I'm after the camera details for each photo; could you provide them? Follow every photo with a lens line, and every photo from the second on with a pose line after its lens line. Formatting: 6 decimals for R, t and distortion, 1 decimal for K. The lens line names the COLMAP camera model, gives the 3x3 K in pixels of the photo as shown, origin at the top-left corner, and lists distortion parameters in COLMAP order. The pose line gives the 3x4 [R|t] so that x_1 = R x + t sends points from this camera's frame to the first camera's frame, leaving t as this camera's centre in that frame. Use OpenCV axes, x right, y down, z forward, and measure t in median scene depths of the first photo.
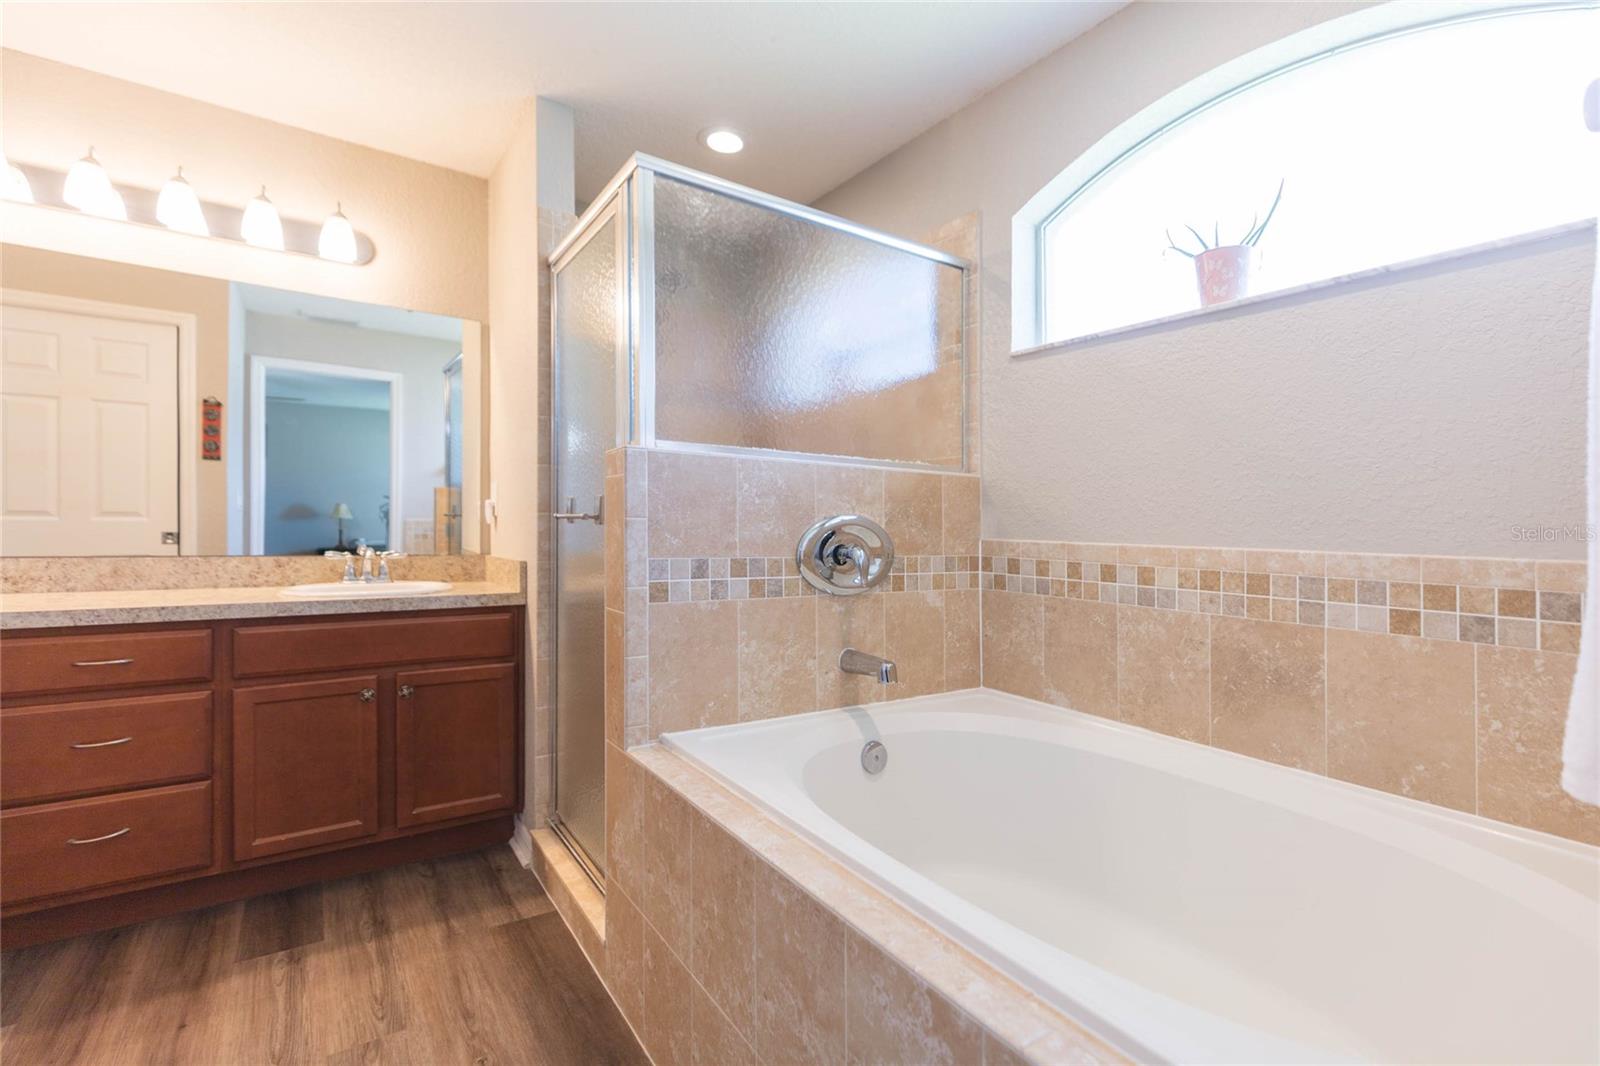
lens RADIAL K [[732.9, 0, 801.3], [0, 732.9, 529.0], [0, 0, 1]] dist [0.001998, -0.000086]
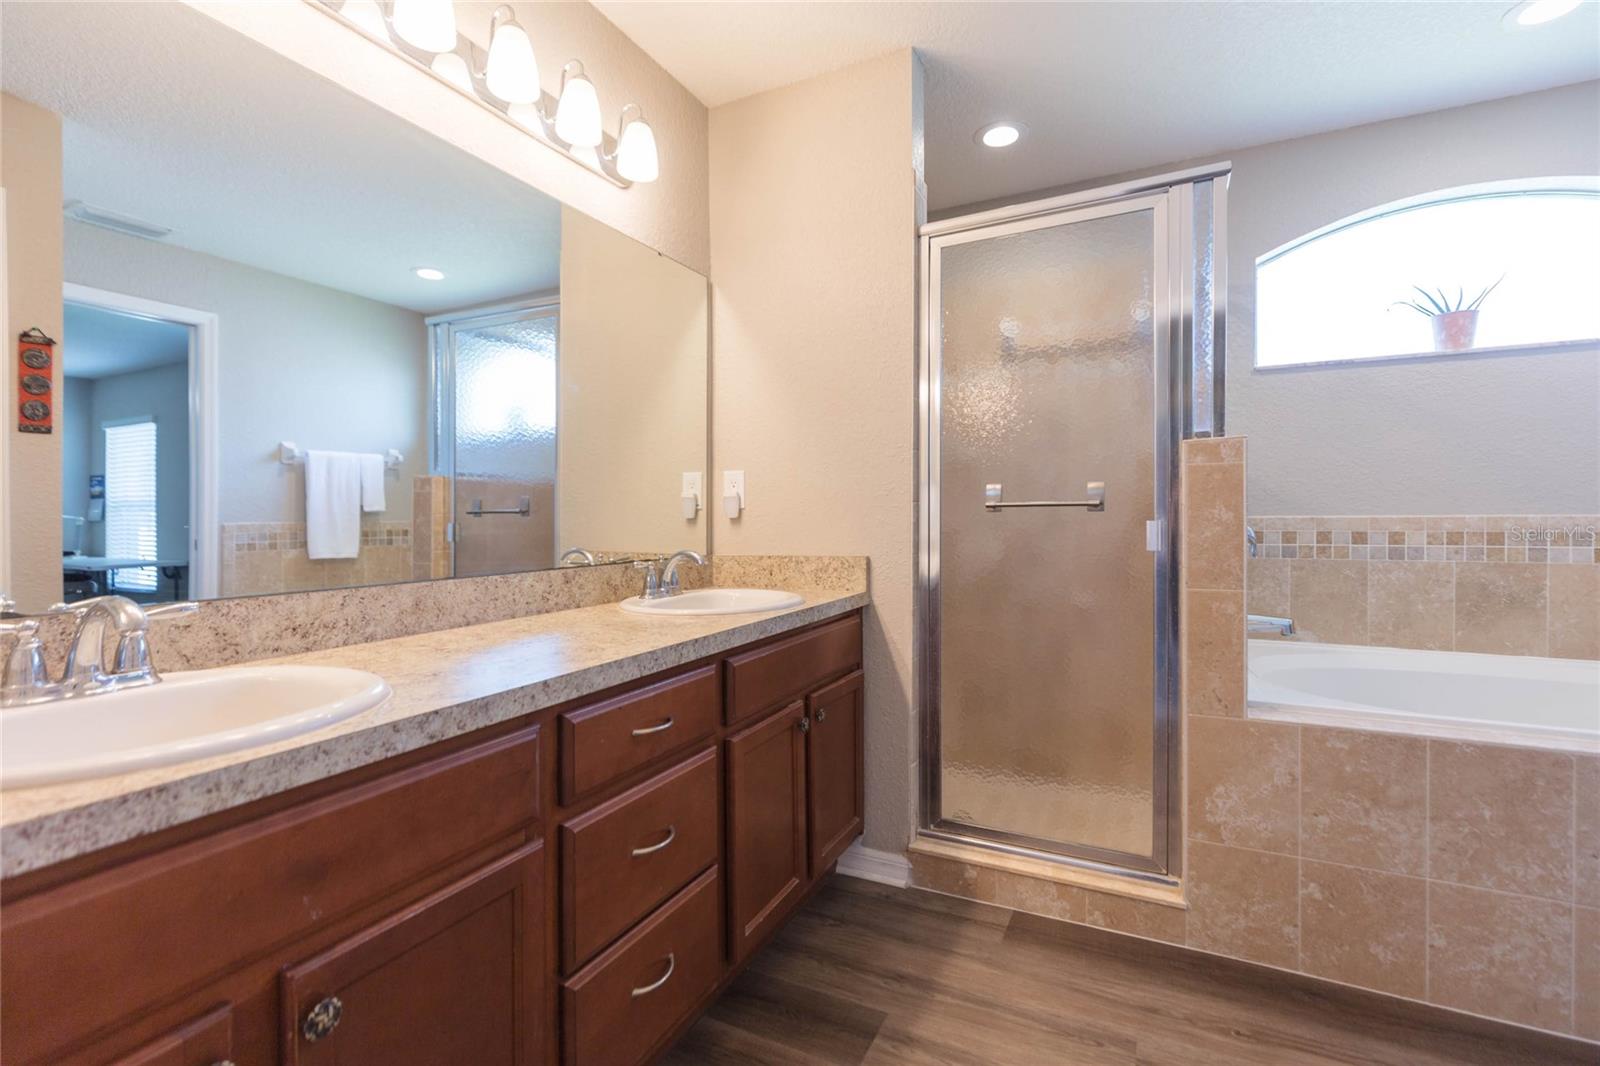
lens RADIAL K [[732.9, 0, 793.1], [0, 732.9, 530.2], [0, 0, 1]] dist [0.001998, -0.000086]
pose [[0.872559, -0.036264, 0.487161, -1.165961], [0.029708, 0.999334, 0.021180, -0.014048], [-0.487605, -0.004008, 0.873055, 0.330652]]
